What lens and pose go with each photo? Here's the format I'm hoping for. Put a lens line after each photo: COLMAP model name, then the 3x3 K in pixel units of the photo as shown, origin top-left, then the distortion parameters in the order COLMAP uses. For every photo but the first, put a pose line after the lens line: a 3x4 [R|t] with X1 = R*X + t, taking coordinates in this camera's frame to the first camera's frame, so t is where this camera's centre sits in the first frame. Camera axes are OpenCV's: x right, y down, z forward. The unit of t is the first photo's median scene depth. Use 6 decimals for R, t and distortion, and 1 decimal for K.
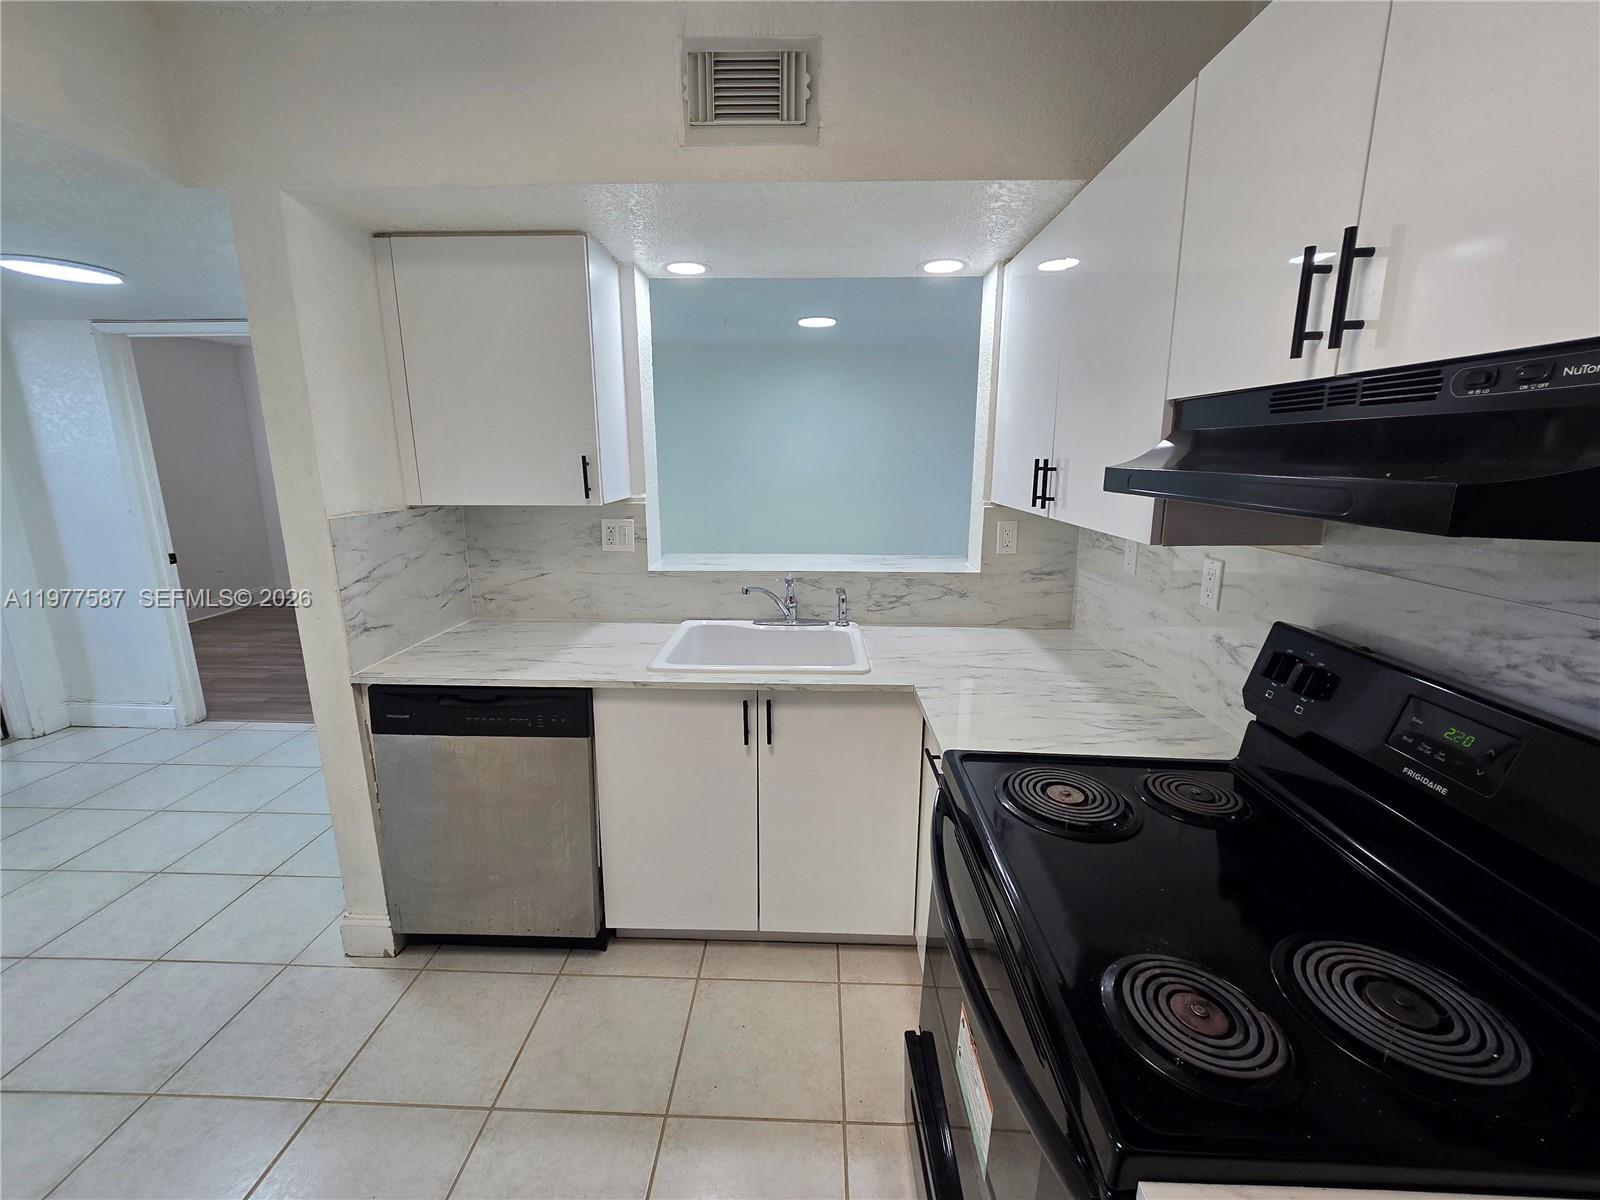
lens RADIAL K [[658.6, 0, 793.9], [0, 658.6, 592.2], [0, 0, 1]] dist [-0.006806, 0.001158]
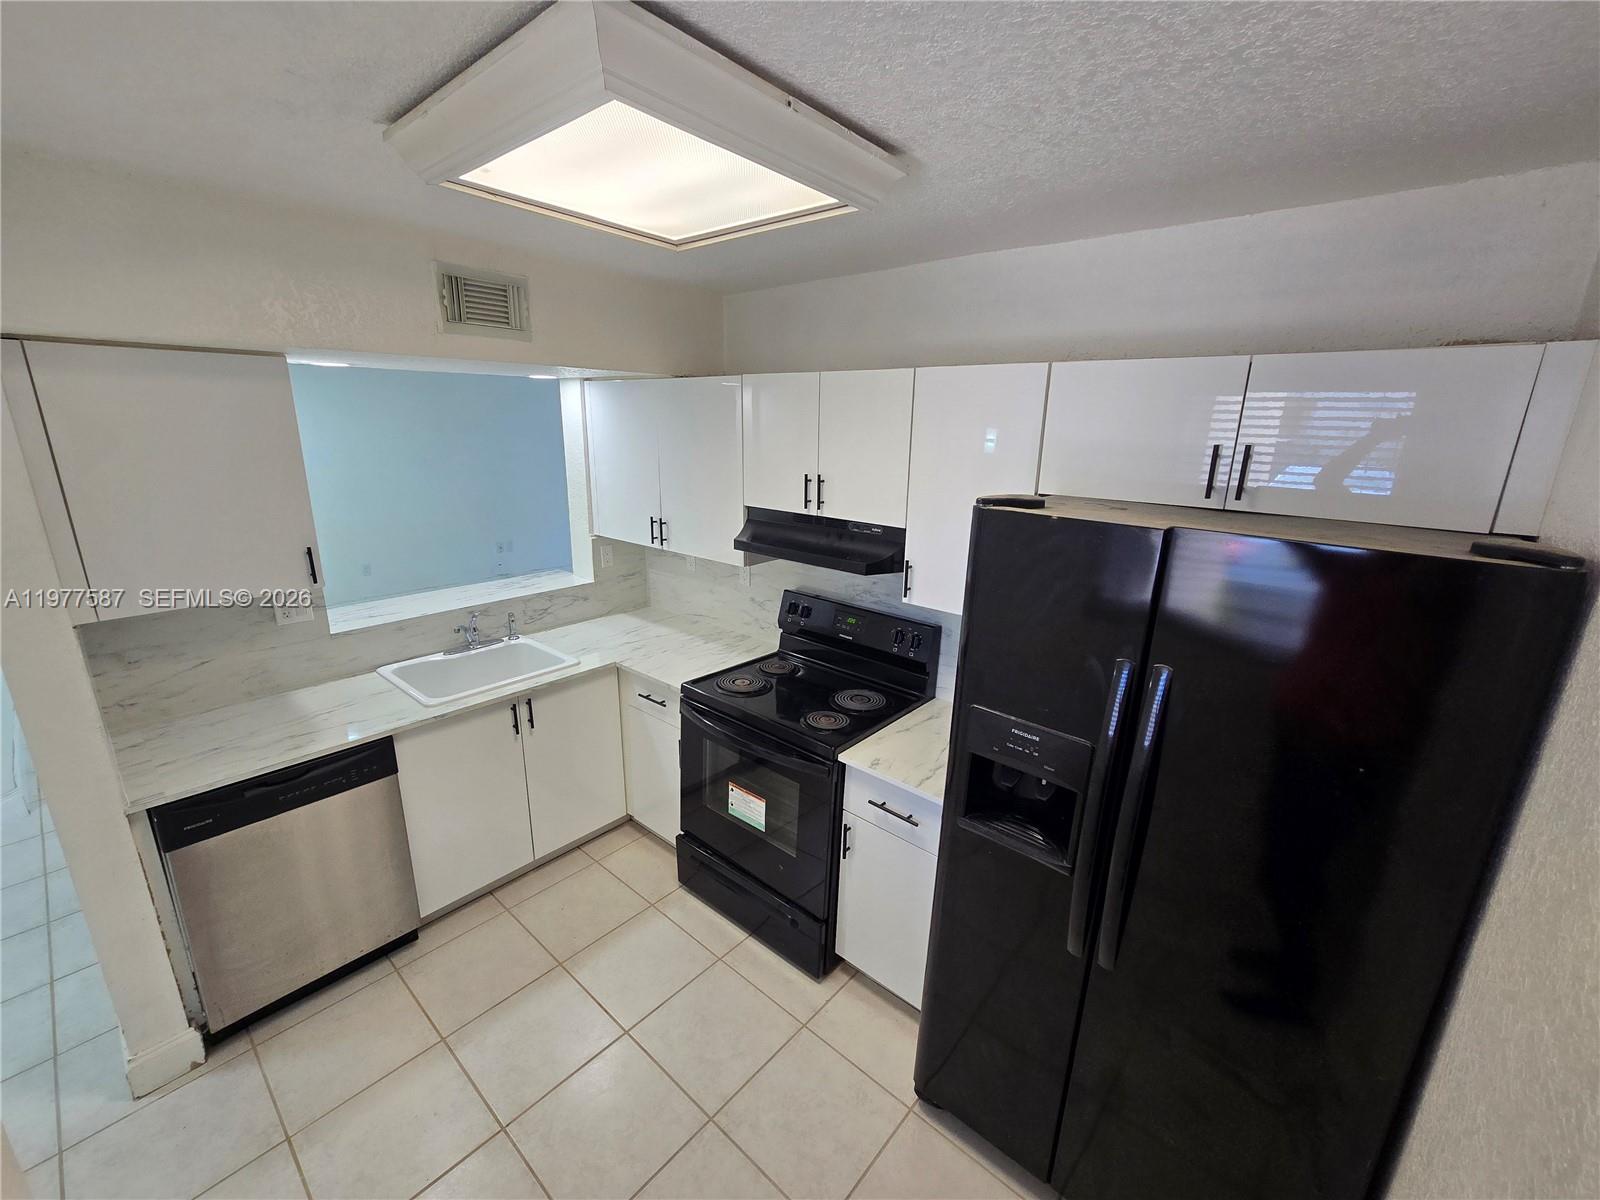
lens RADIAL K [[649.3, 0, 800.0], [0, 649.3, 600.0], [0, 0, 1]] dist [-0.013734, 0.000290]
pose [[0.627334, -0.198832, 0.752940, -0.690179], [0.144718, 0.979780, 0.138159, -0.160584], [-0.765186, 0.022292, 0.643423, -0.385547]]
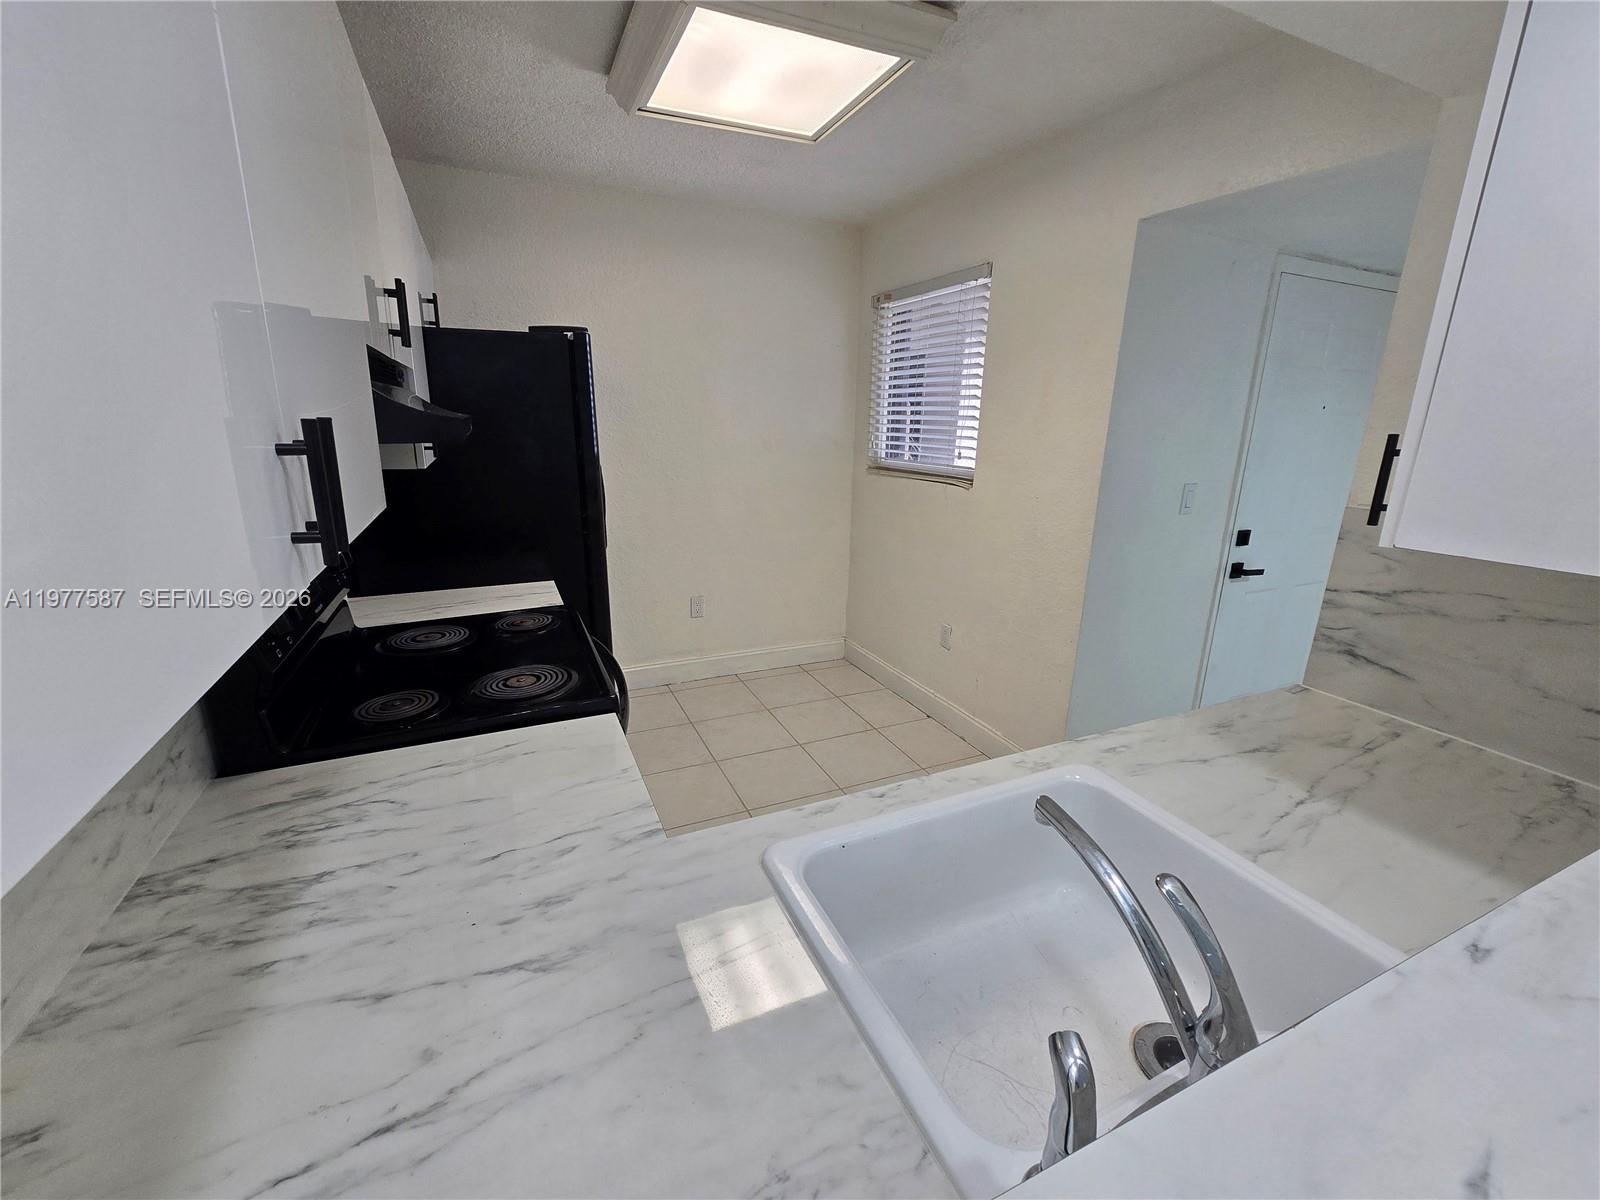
lens RADIAL K [[658.6, 0, 793.9], [0, 658.6, 592.2], [0, 0, 1]] dist [-0.006806, 0.001158]
pose [[-0.898228, 0.093467, -0.429477, 0.291158], [-0.114169, 0.893973, 0.433333, -0.280286], [0.424444, 0.438265, -0.792320, 1.331193]]
